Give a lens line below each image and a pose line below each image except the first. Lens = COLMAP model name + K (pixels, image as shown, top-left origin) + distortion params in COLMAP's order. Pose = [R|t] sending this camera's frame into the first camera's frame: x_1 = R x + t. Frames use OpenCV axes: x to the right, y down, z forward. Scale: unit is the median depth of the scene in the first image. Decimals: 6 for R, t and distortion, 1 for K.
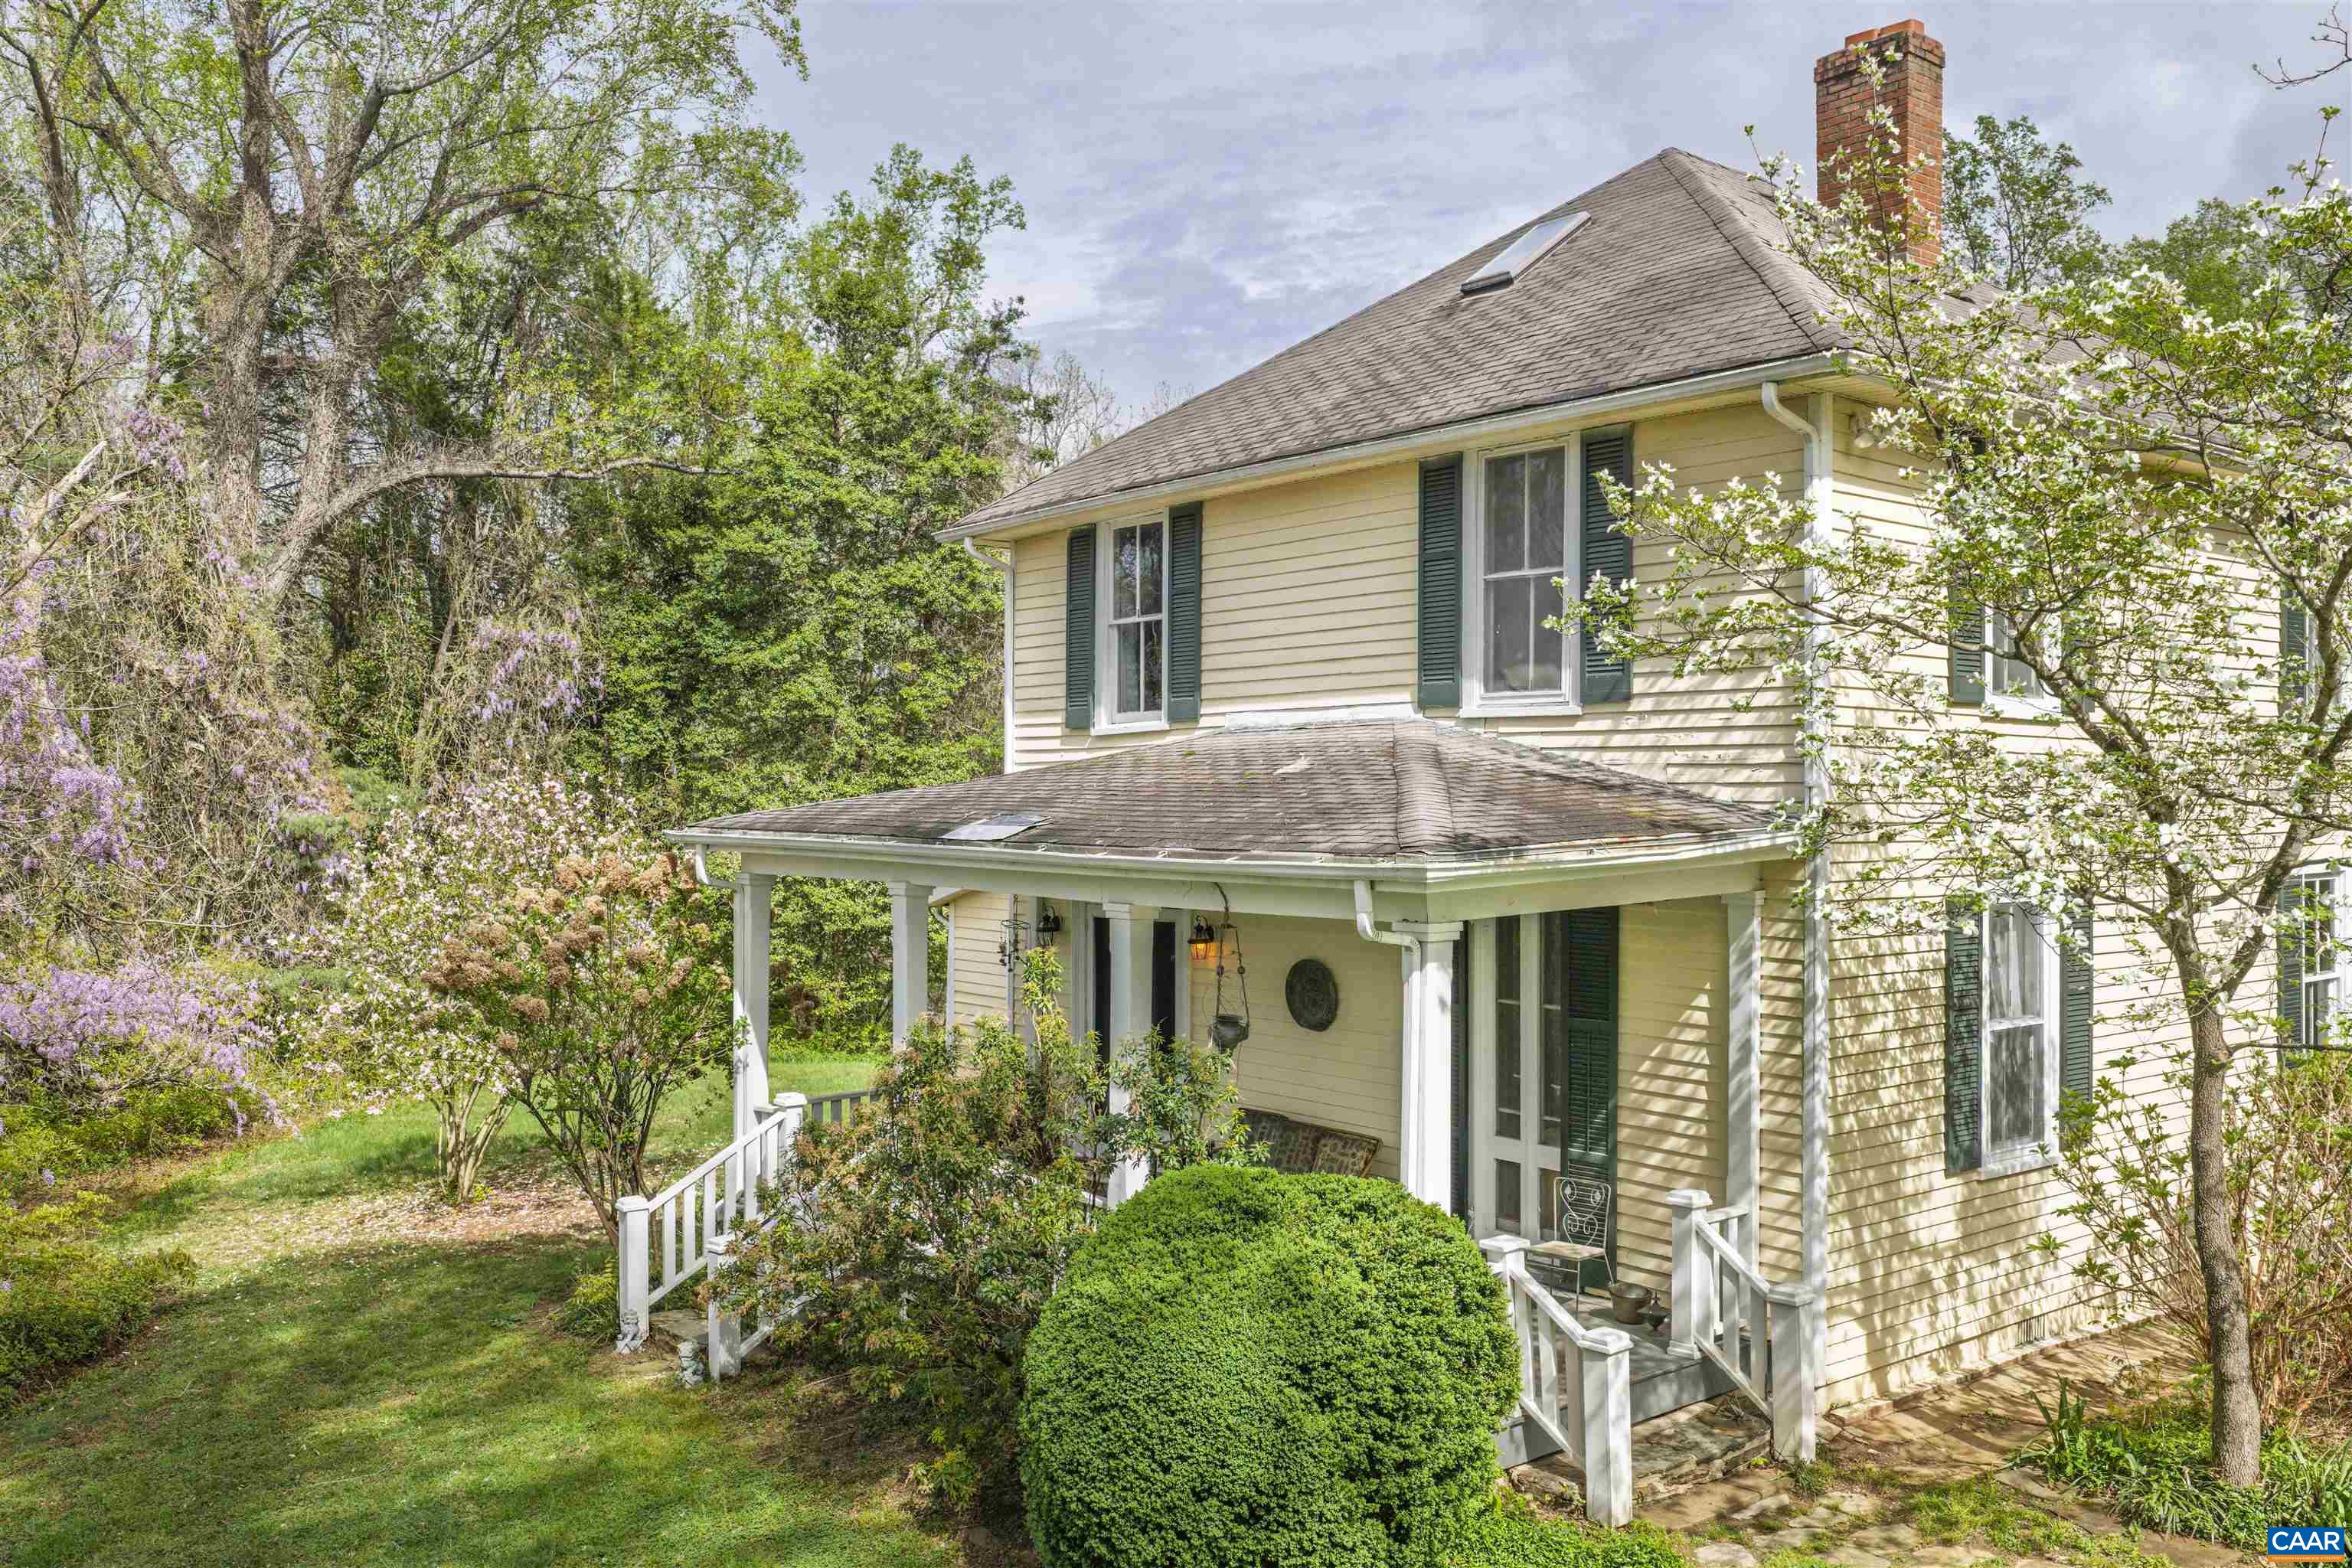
lens RADIAL K [[1943.0, 0, 1175.4], [0, 1943.0, 789.1], [0, 0, 1]] dist [0.011440, -0.017404]
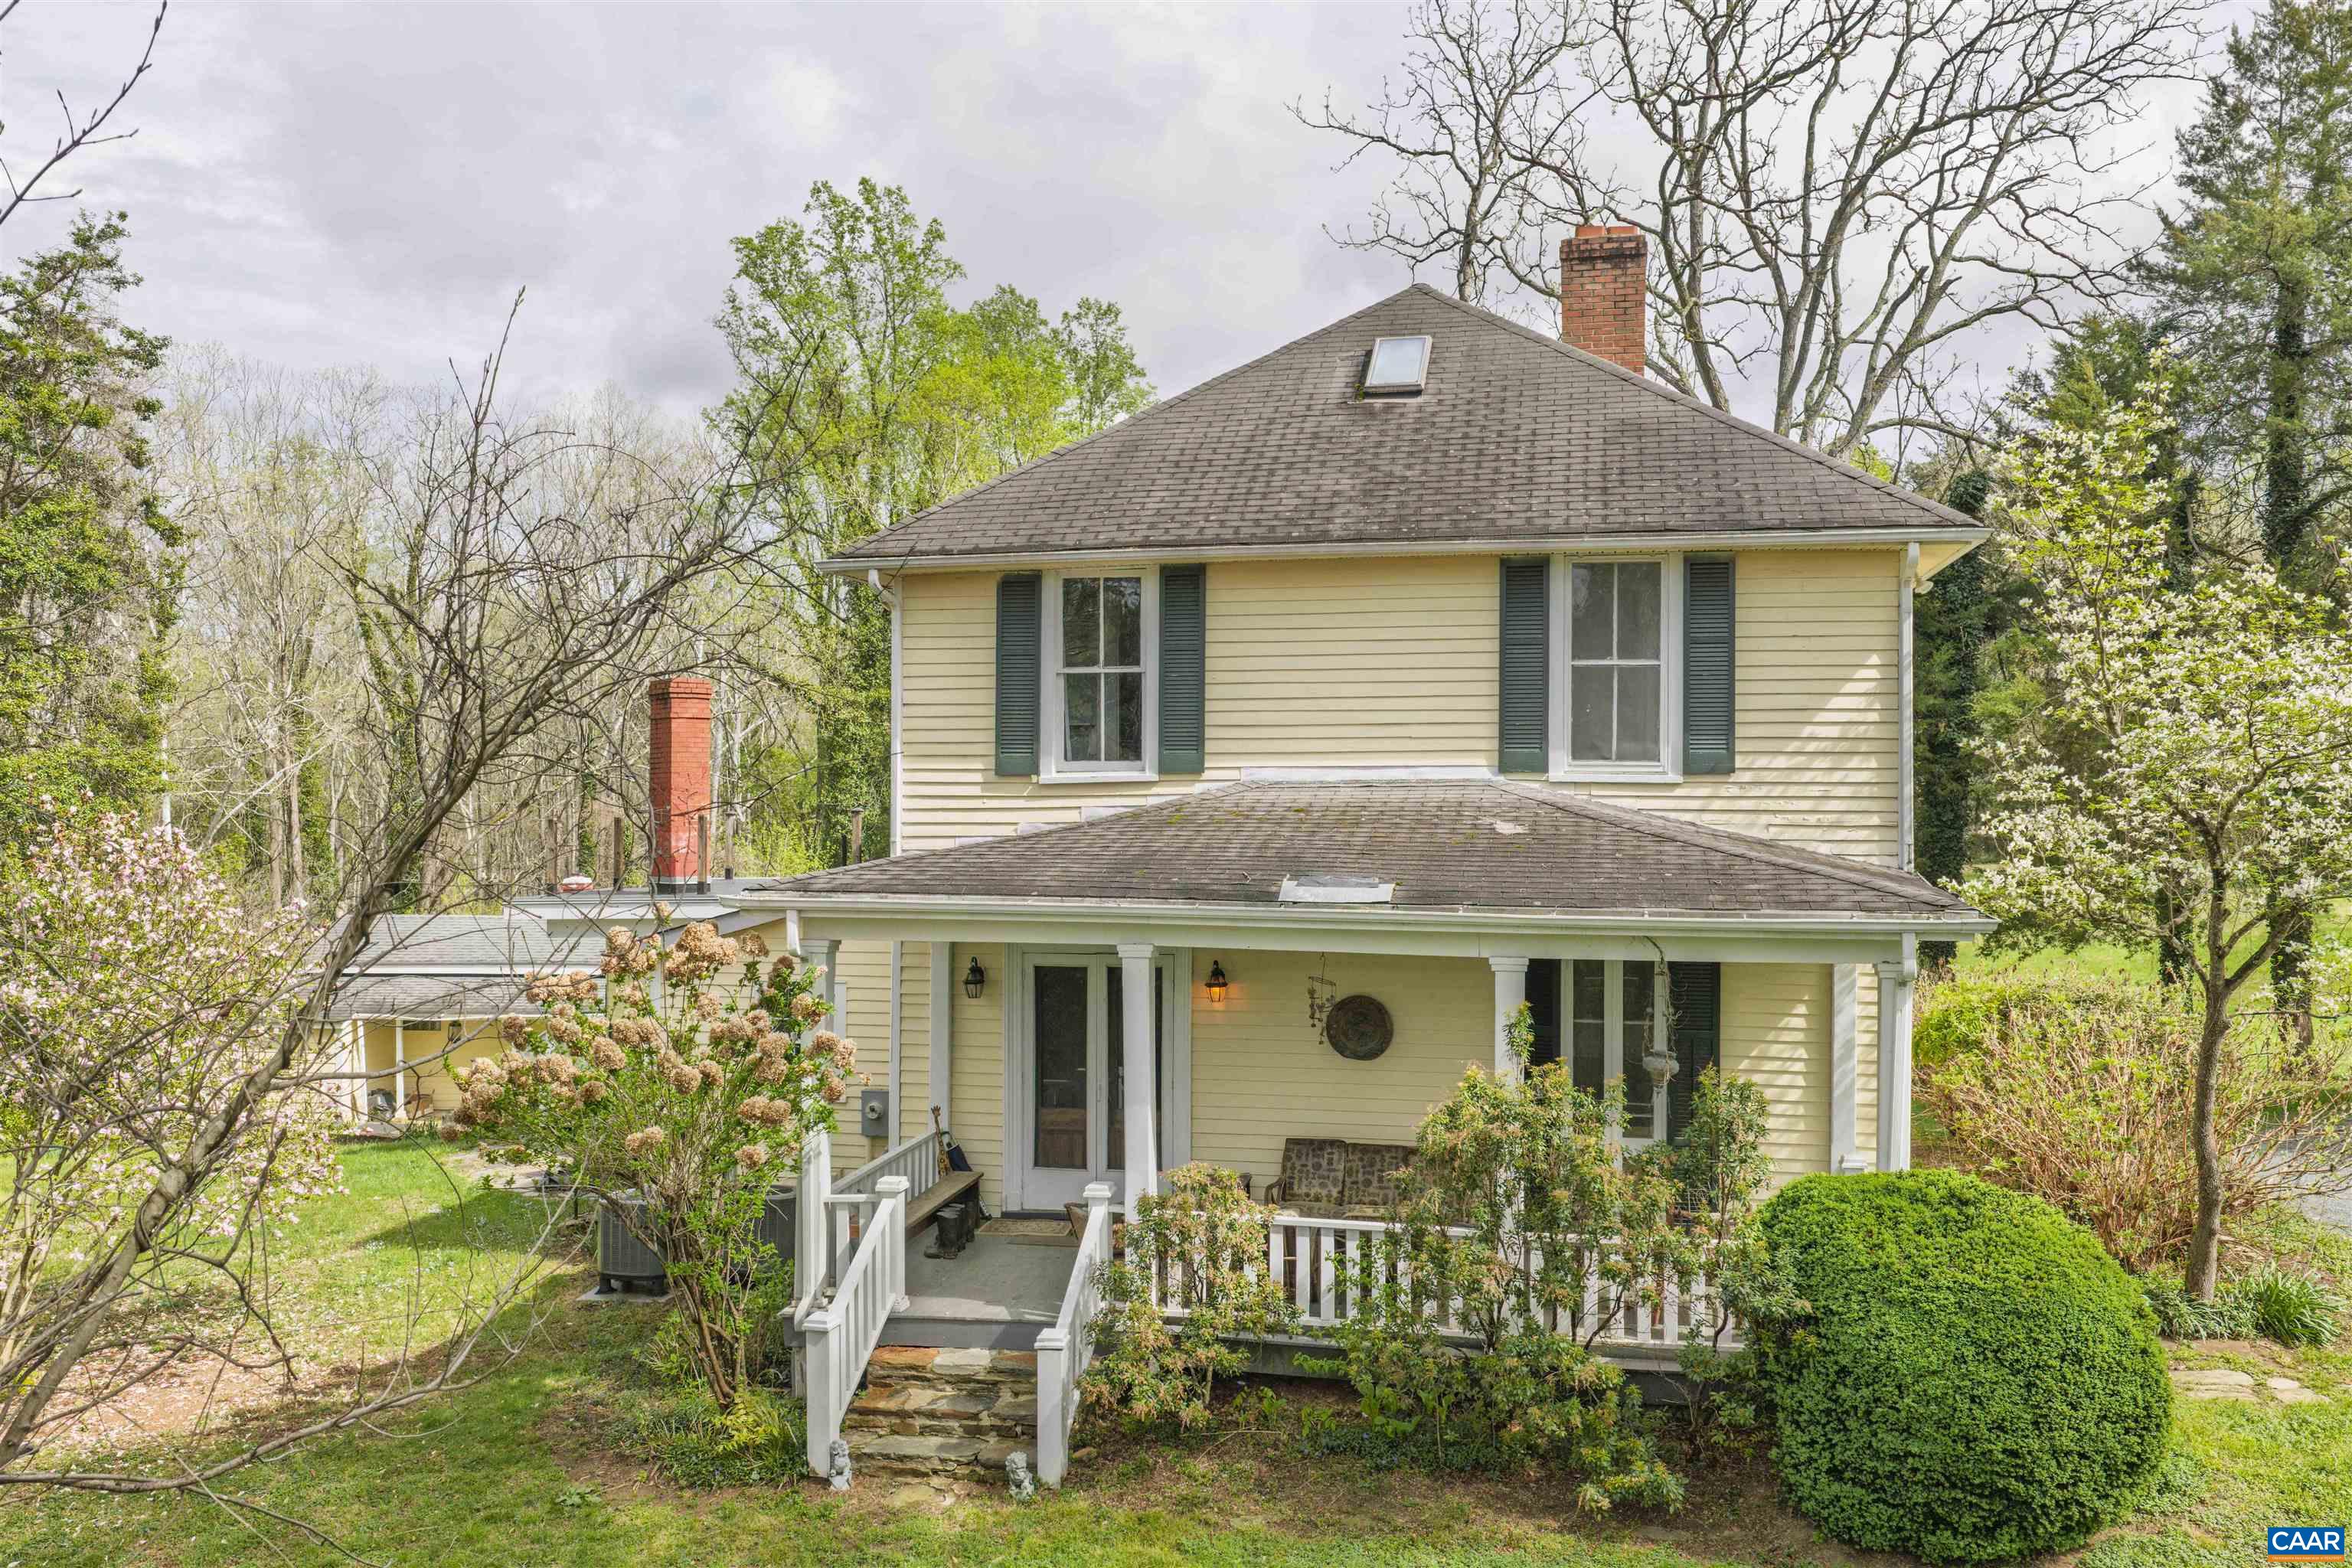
lens RADIAL K [[1943.0, 0, 1175.1], [0, 1943.0, 784.6], [0, 0, 1]] dist [0.011440, -0.017404]
pose [[0.781015, 0.003129, 0.624504, -0.732623], [-0.003437, 0.999994, -0.000712, -0.031901], [-0.624503, -0.001590, 0.781021, 0.218127]]
